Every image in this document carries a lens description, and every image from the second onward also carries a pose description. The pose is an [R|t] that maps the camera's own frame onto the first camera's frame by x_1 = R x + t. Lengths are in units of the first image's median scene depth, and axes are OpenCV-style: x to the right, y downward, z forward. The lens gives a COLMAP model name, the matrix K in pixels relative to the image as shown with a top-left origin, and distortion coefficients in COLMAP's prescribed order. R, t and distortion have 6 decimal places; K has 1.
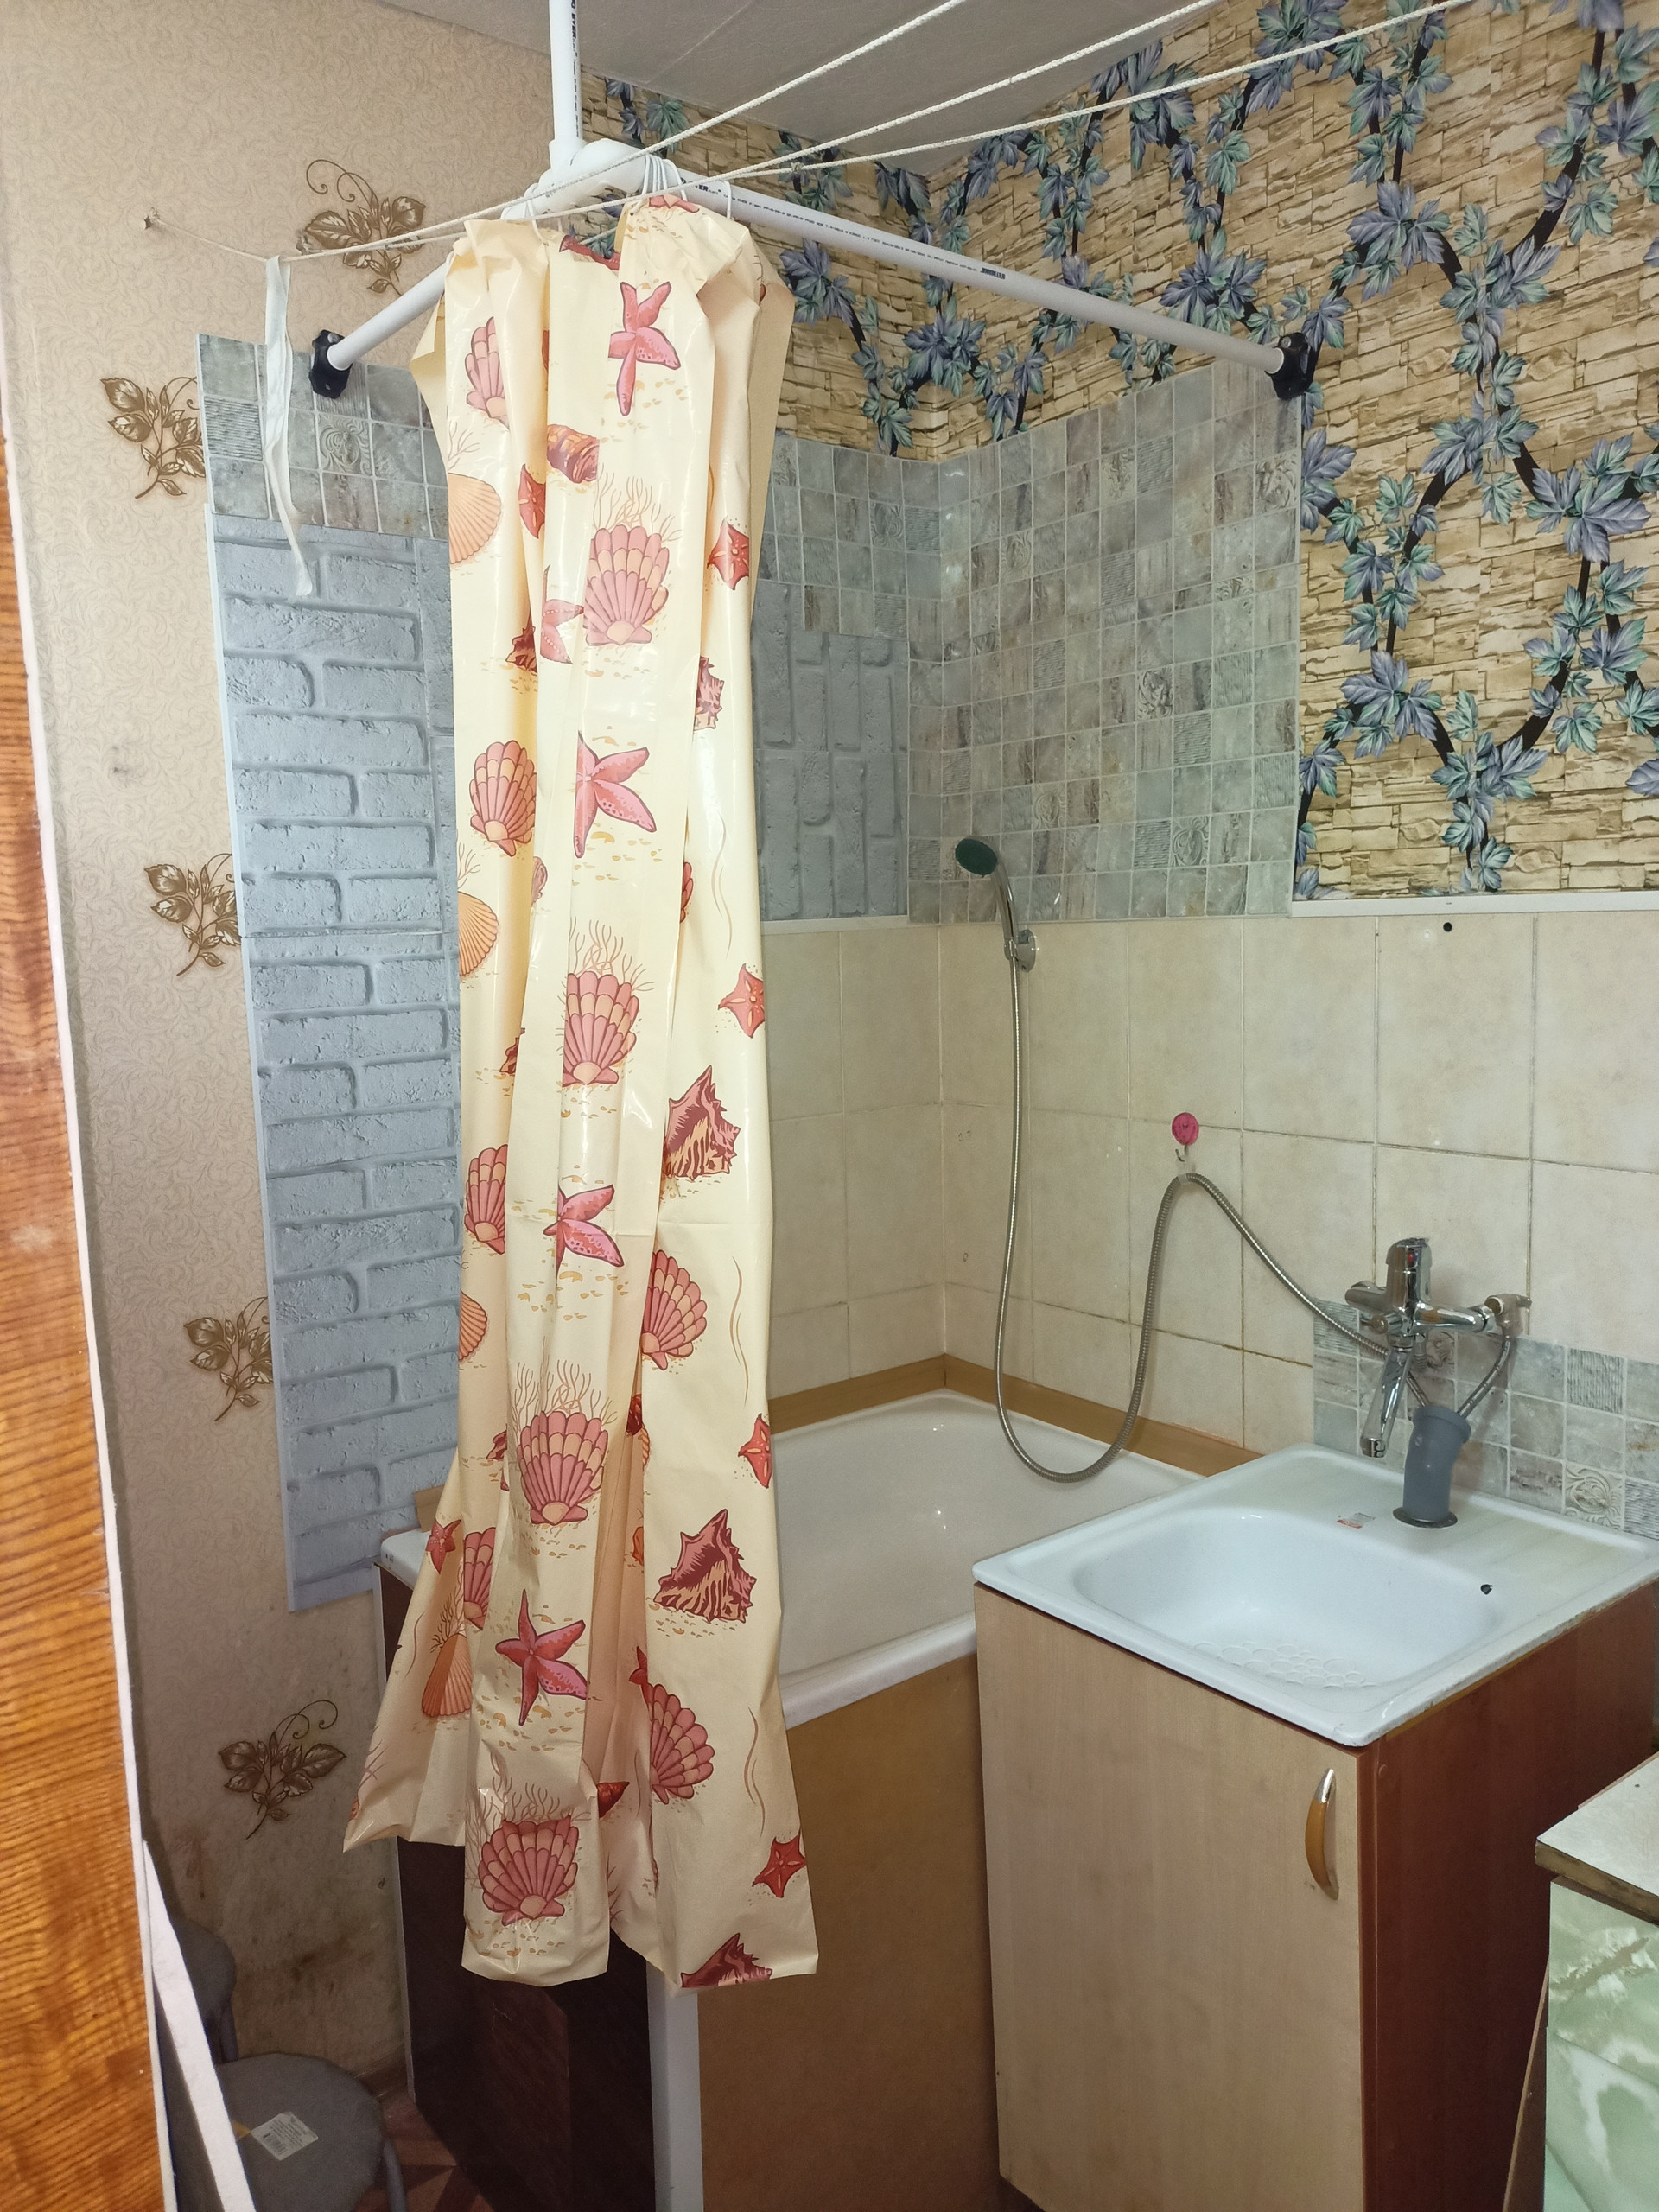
lens RADIAL K [[1674.1, 0, 821.4], [0, 1674.1, 1096.0], [0, 0, 1]] dist [0.053354, -0.057207]
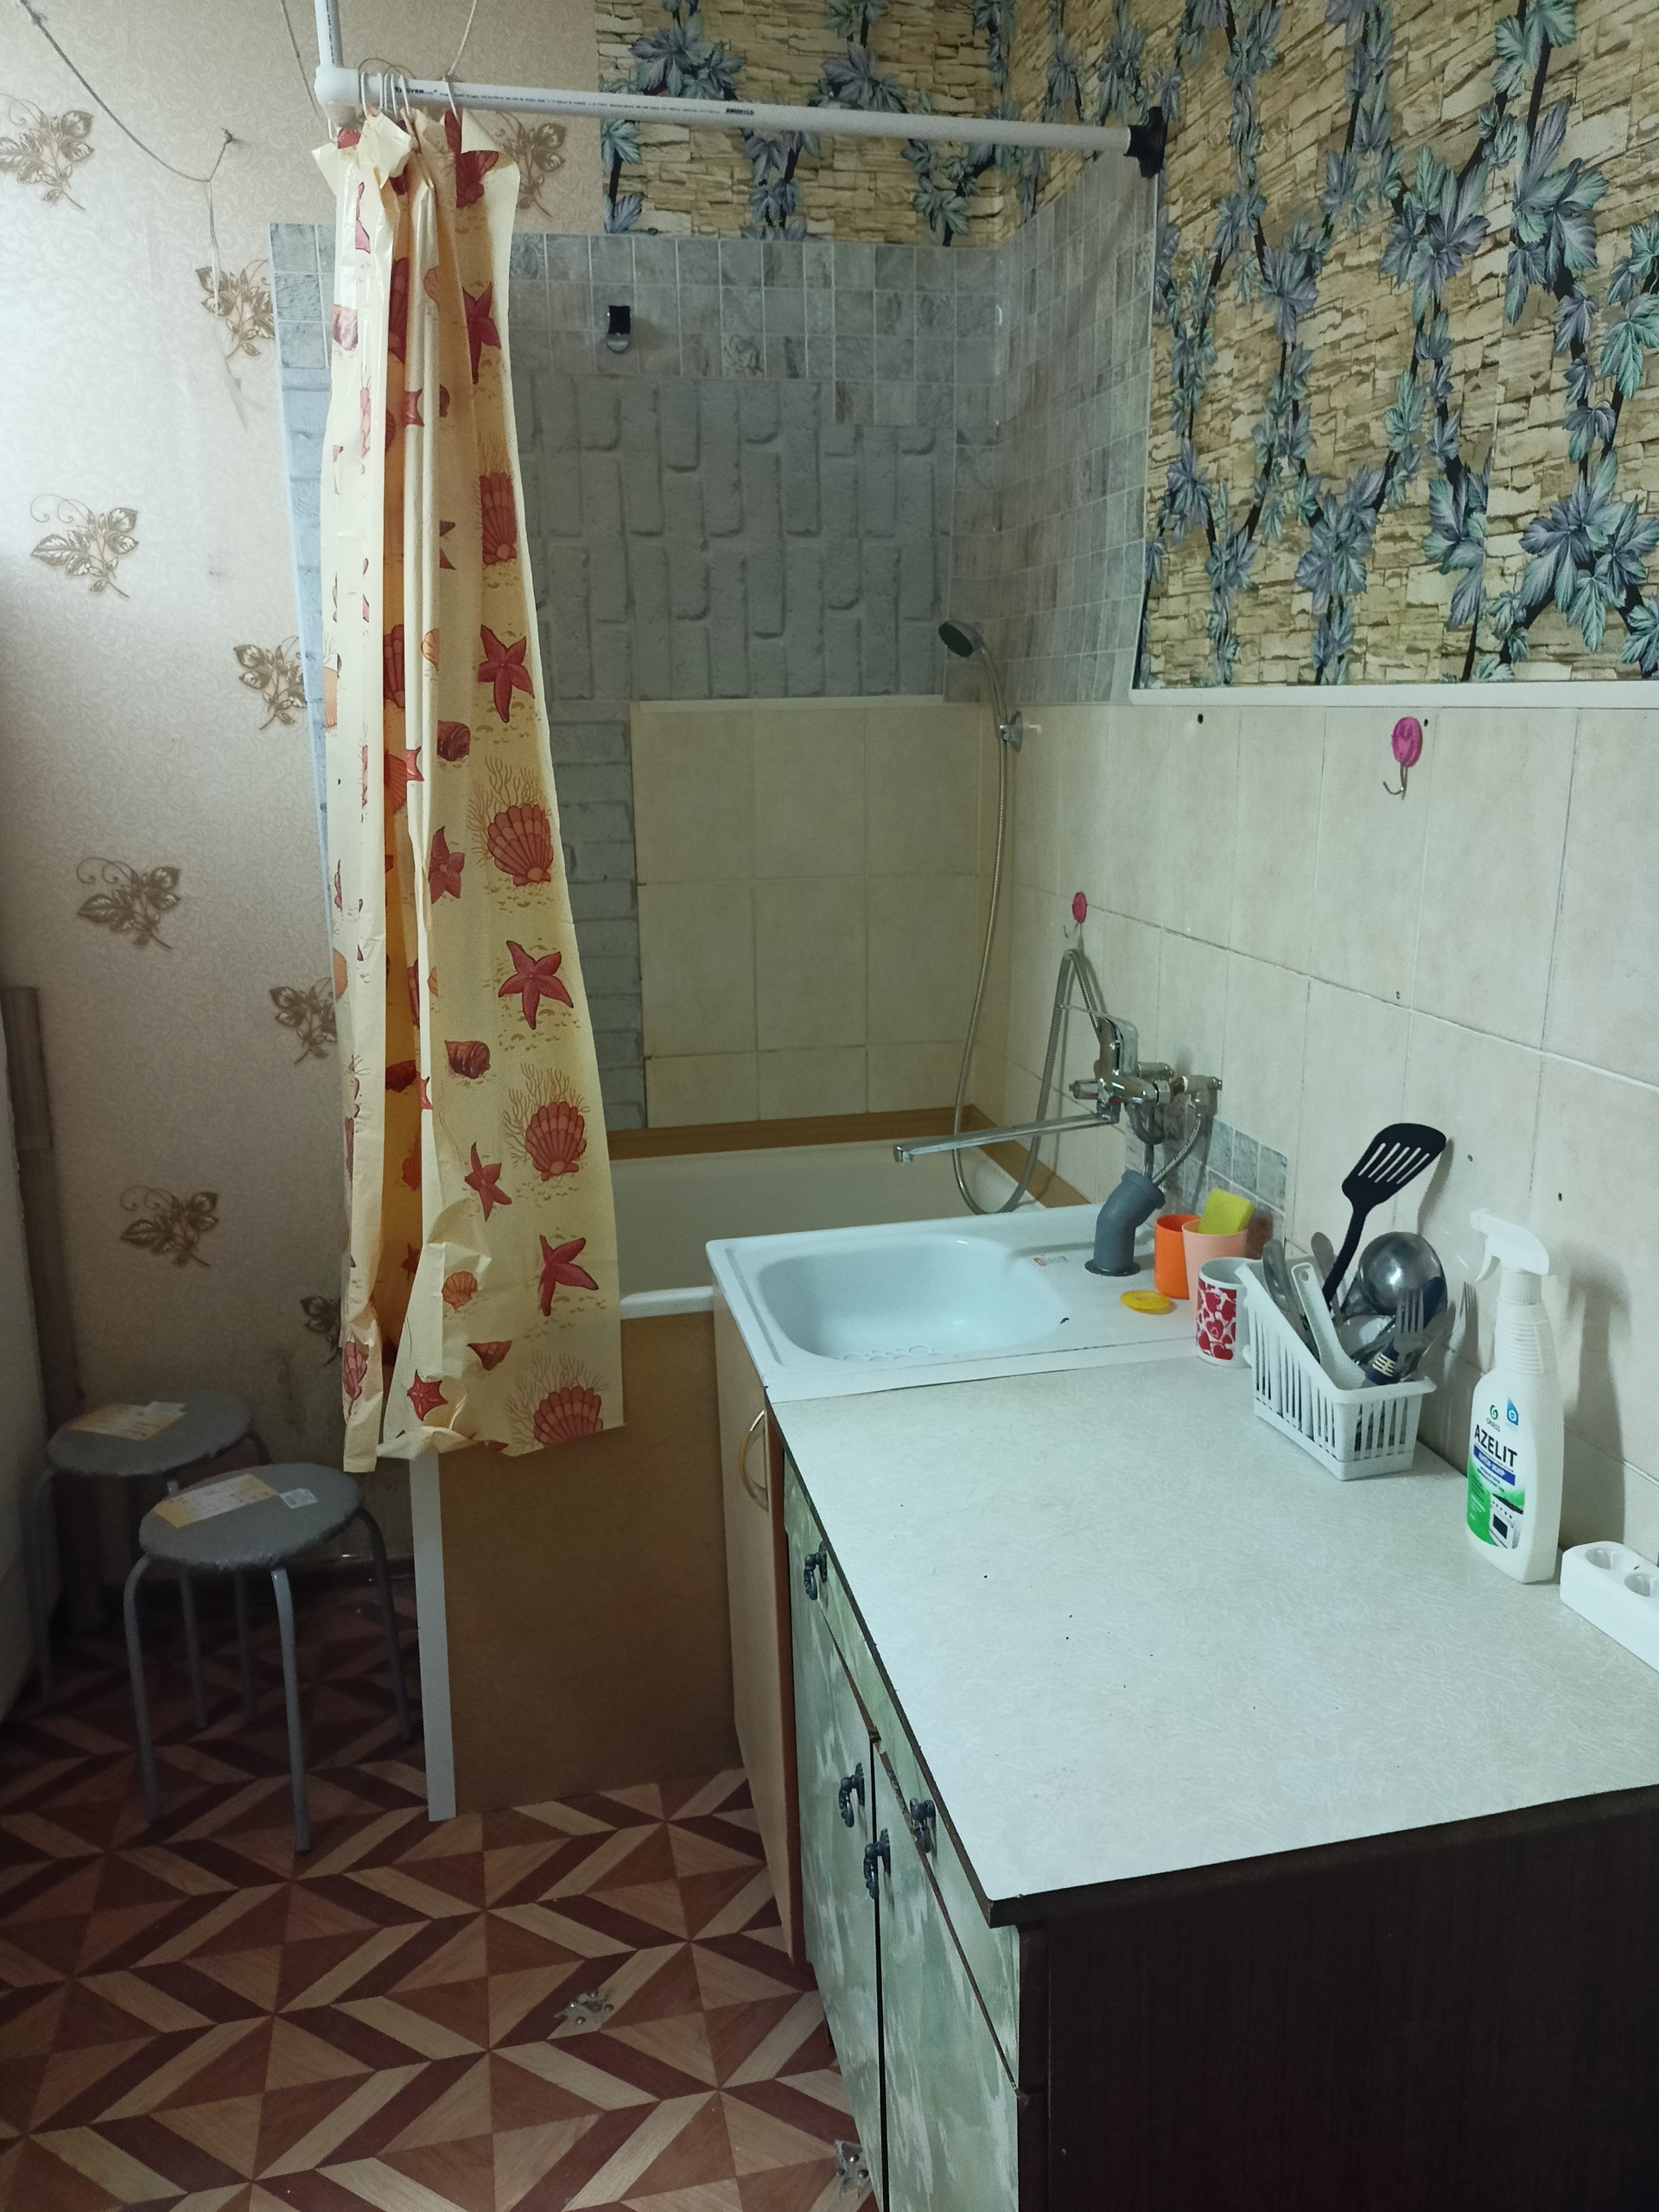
lens RADIAL K [[1703.8, 0, 818.6], [0, 1703.8, 1110.0], [0, 0, 1]] dist [0.012919, -0.006637]
pose [[0.899810, 0.121900, -0.418907, 0.612630], [-0.063561, 0.986556, 0.150556, -0.005661], [0.431628, -0.108845, 0.895461, -0.057815]]
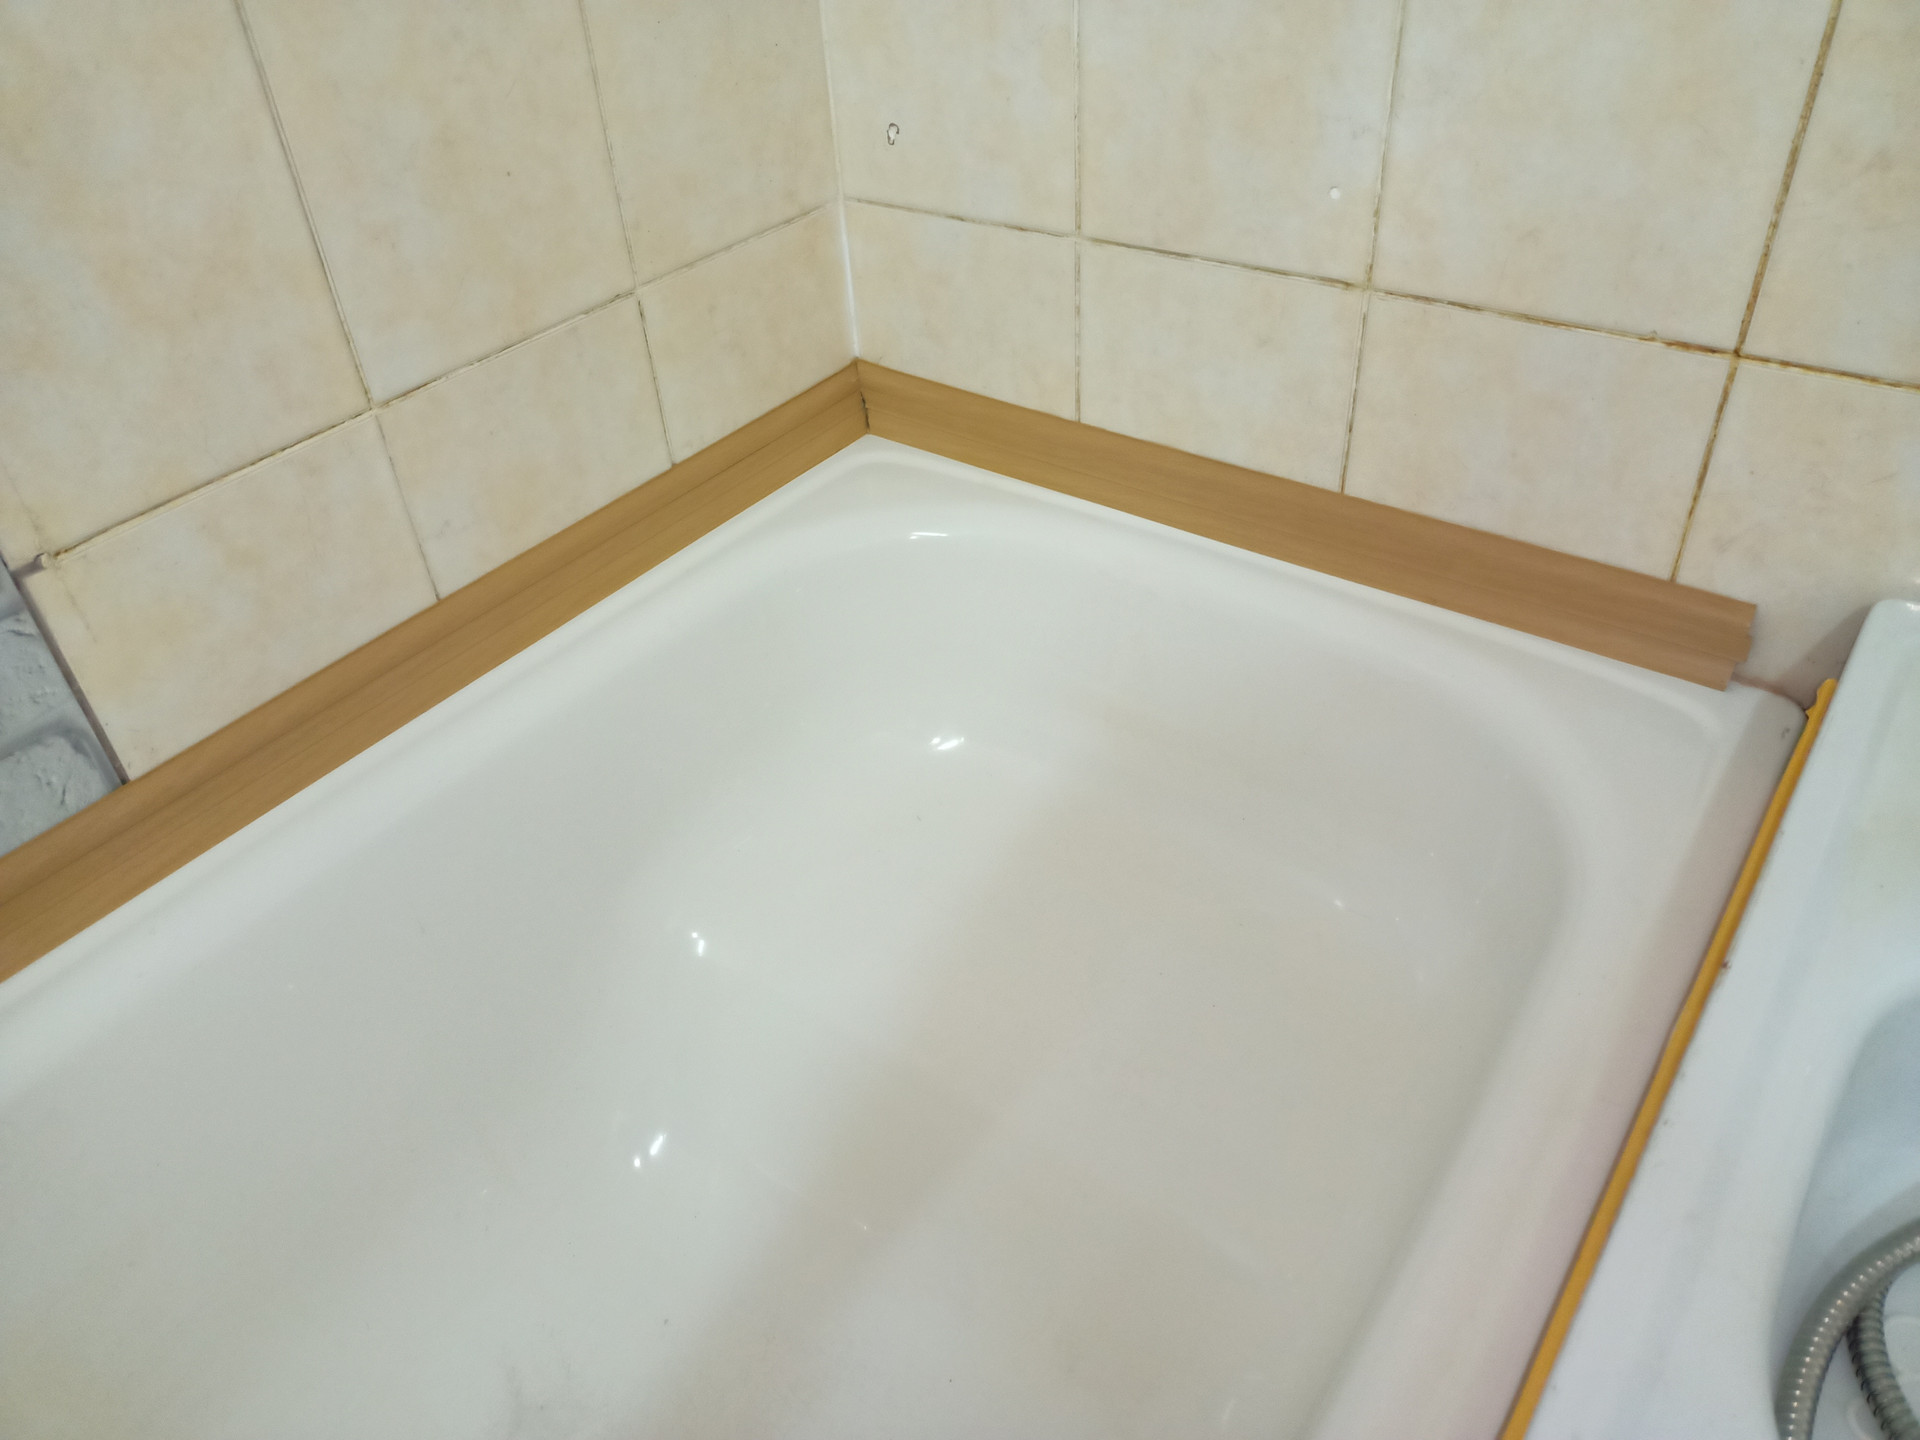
lens RADIAL K [[1418.4, 0, 960.0], [0, 1418.4, 720.0], [0, 0, 1]] dist [0.097471, -0.163874]
pose [[0.962134, -0.184878, 0.200296, 0.003715], [0.056847, 0.854761, 0.515899, 0.049659], [-0.266584, -0.484978, 0.832904, 0.834669]]
